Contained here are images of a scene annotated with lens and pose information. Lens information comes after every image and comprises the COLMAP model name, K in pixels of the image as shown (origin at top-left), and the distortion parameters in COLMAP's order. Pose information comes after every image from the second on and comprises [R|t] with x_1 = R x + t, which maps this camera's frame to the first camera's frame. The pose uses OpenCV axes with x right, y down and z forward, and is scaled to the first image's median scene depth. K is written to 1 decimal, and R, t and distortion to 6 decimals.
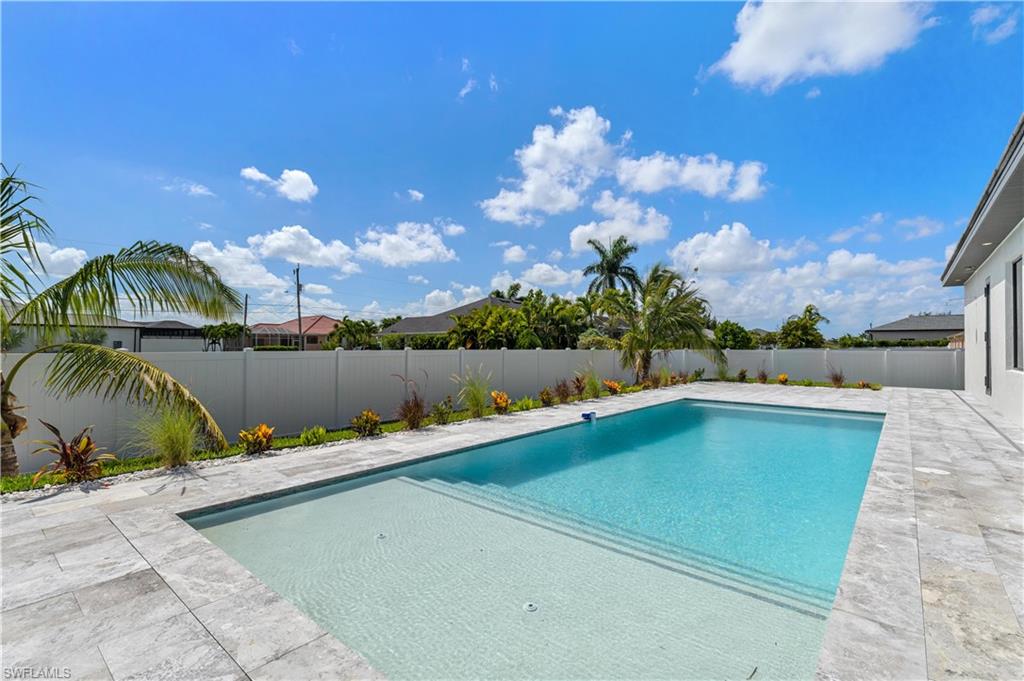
lens RADIAL K [[462.4, 0, 512.5], [0, 462.4, 329.7], [0, 0, 1]] dist [0.001097, 0.000125]
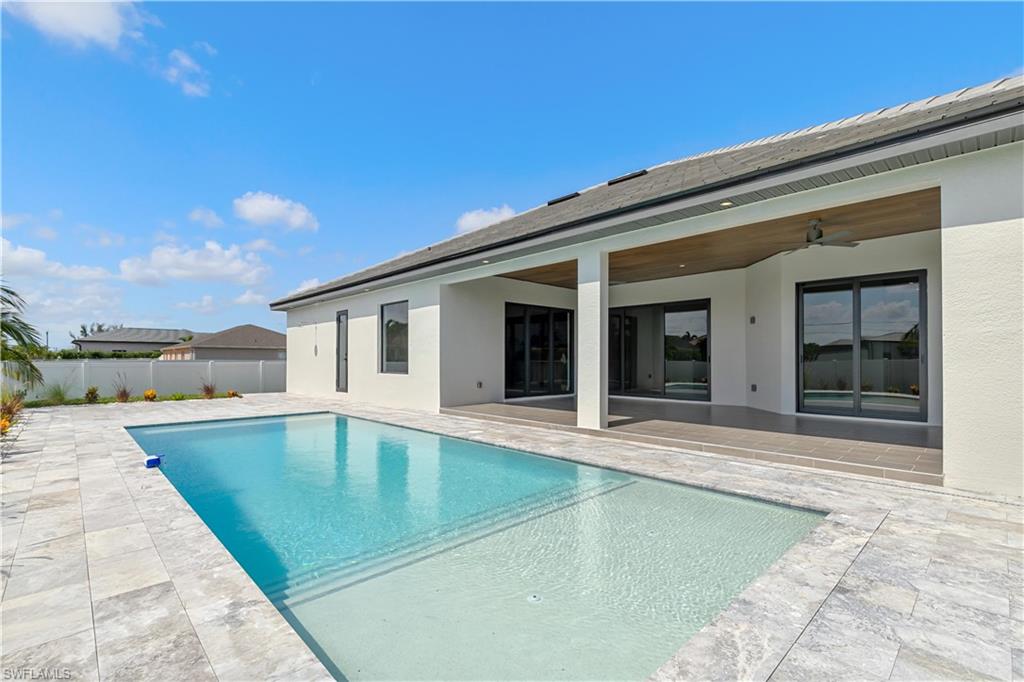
lens RADIAL K [[469.1, 0, 515.7], [0, 469.1, 376.5], [0, 0, 1]] dist [0.003494, 0.000340]
pose [[0.105245, -0.041050, 0.993599, -0.224283], [-0.034606, 0.998391, 0.044913, 0.005711], [-0.993844, -0.039111, 0.103655, 0.197876]]
